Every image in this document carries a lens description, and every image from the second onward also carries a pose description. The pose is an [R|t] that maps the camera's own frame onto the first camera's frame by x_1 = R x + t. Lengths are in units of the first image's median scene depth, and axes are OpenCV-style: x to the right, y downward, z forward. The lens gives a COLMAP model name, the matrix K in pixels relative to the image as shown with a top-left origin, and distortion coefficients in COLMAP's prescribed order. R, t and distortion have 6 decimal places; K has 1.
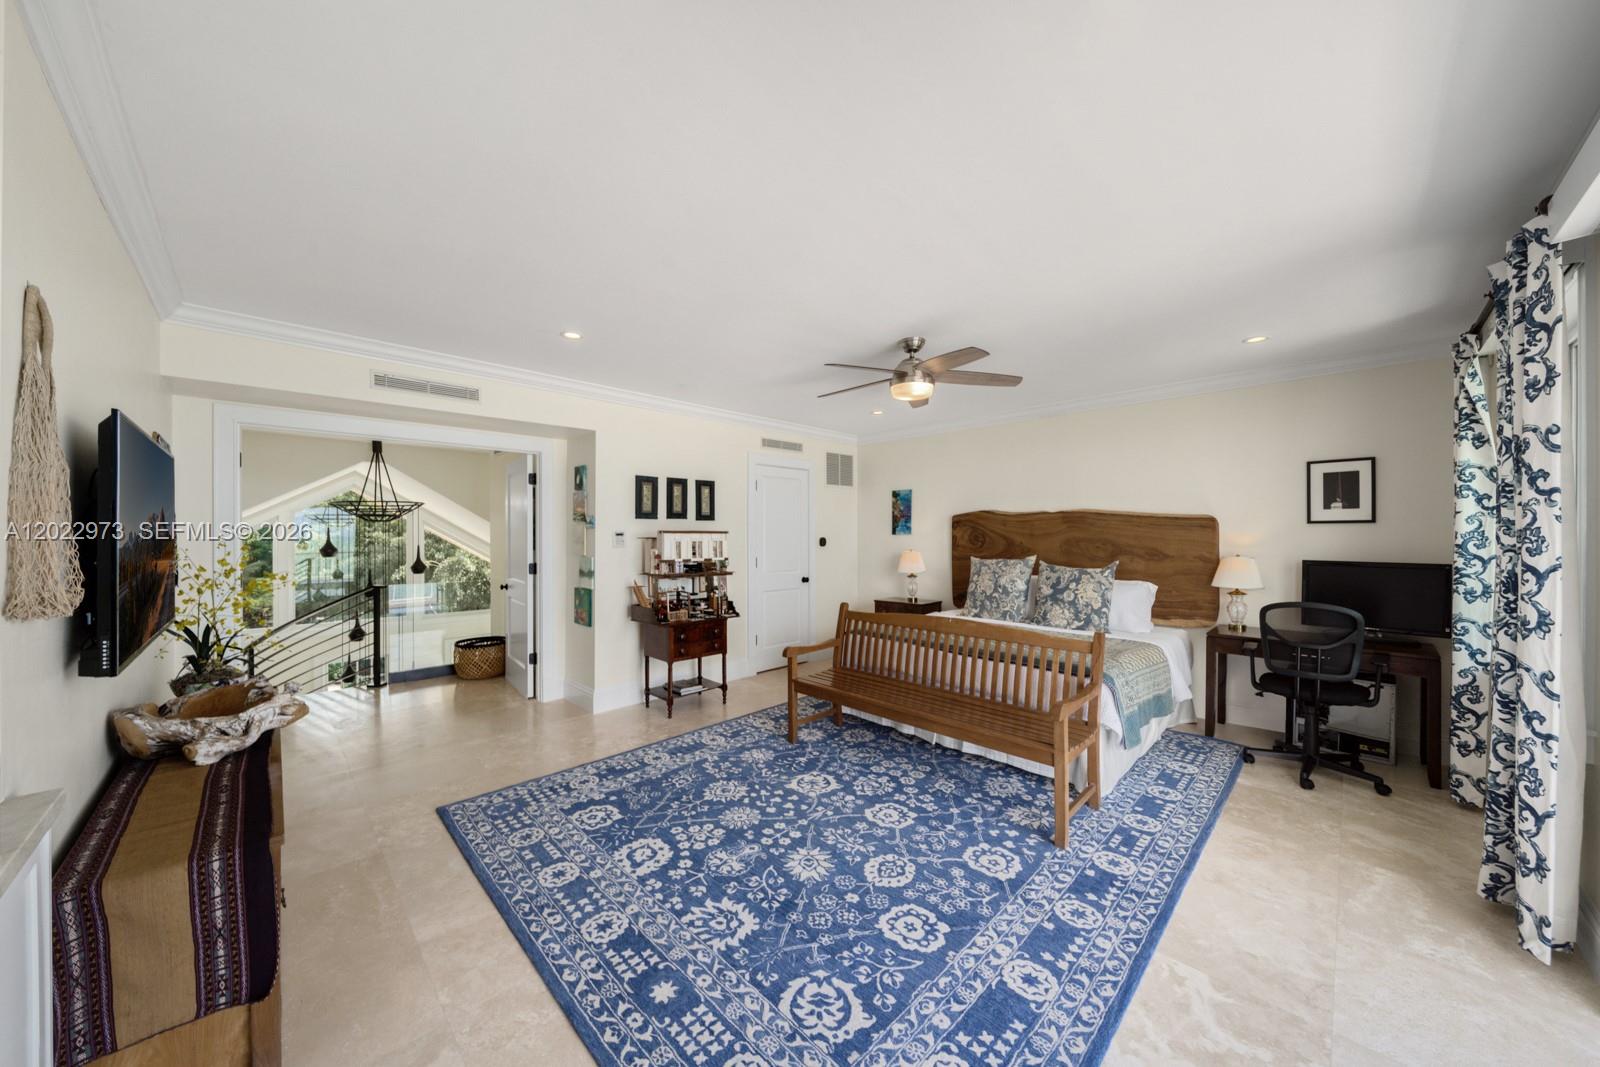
lens RADIAL K [[546.7, 0, 794.7], [0, 546.7, 536.0], [0, 0, 1]] dist [-0.005083, 0.000150]
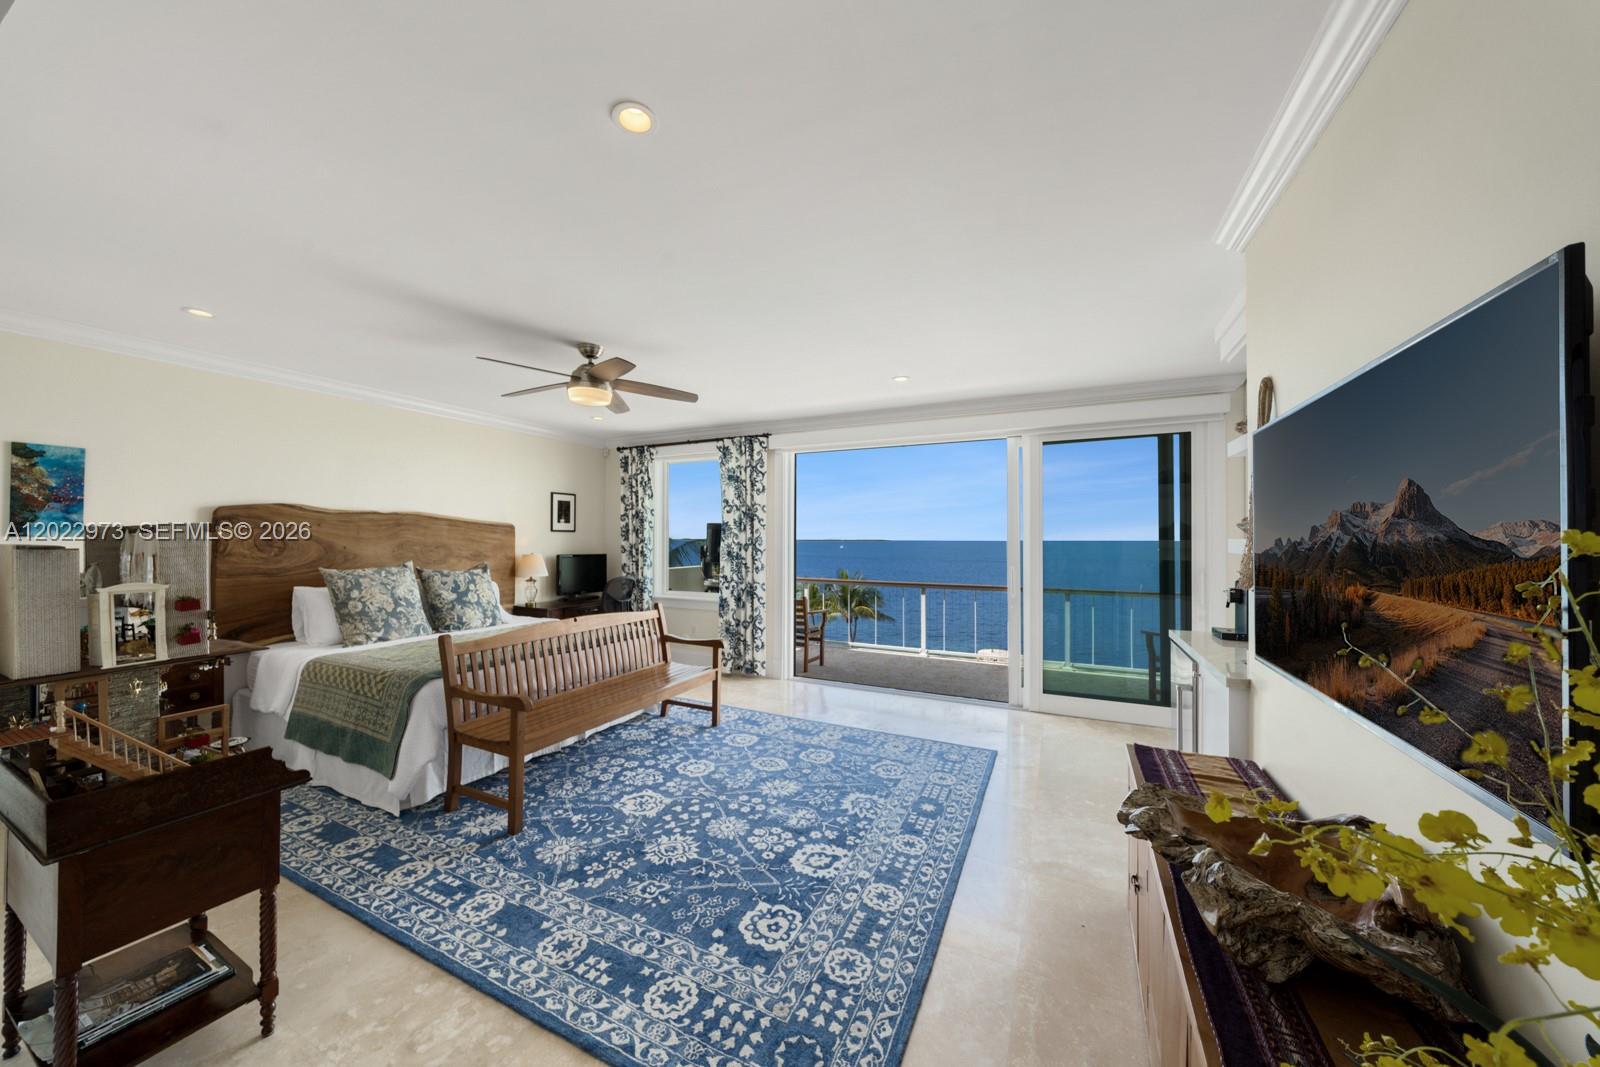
lens RADIAL K [[546.7, 0, 783.3], [0, 546.7, 535.8], [0, 0, 1]] dist [-0.005083, 0.000150]
pose [[-0.315882, 0.006188, 0.948778, -0.900451], [-0.000357, 0.999978, -0.006641, -0.000534], [-0.948798, -0.002437, -0.315873, 1.029626]]
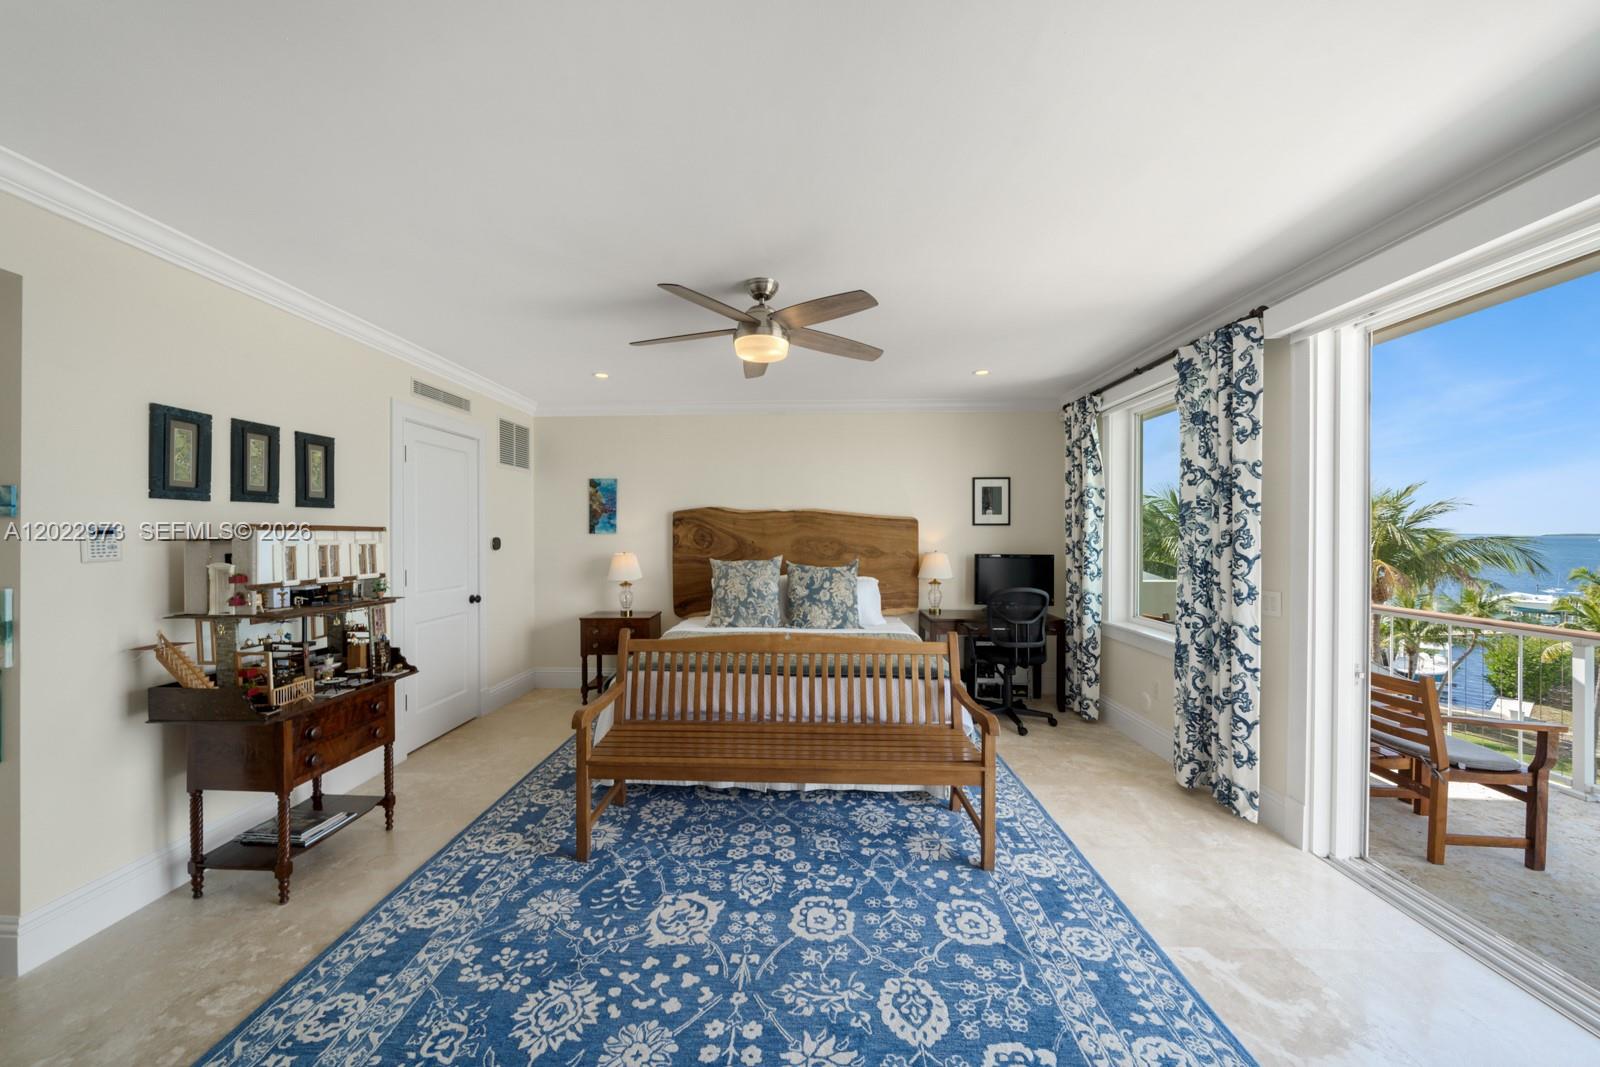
lens RADIAL K [[546.7, 0, 790.9], [0, 546.7, 535.9], [0, 0, 1]] dist [-0.005083, 0.000150]
pose [[0.726910, -0.001336, 0.686731, -0.303871], [0.000469, 0.999999, 0.001449, -0.000169], [-0.686733, -0.000732, 0.726910, 0.427192]]
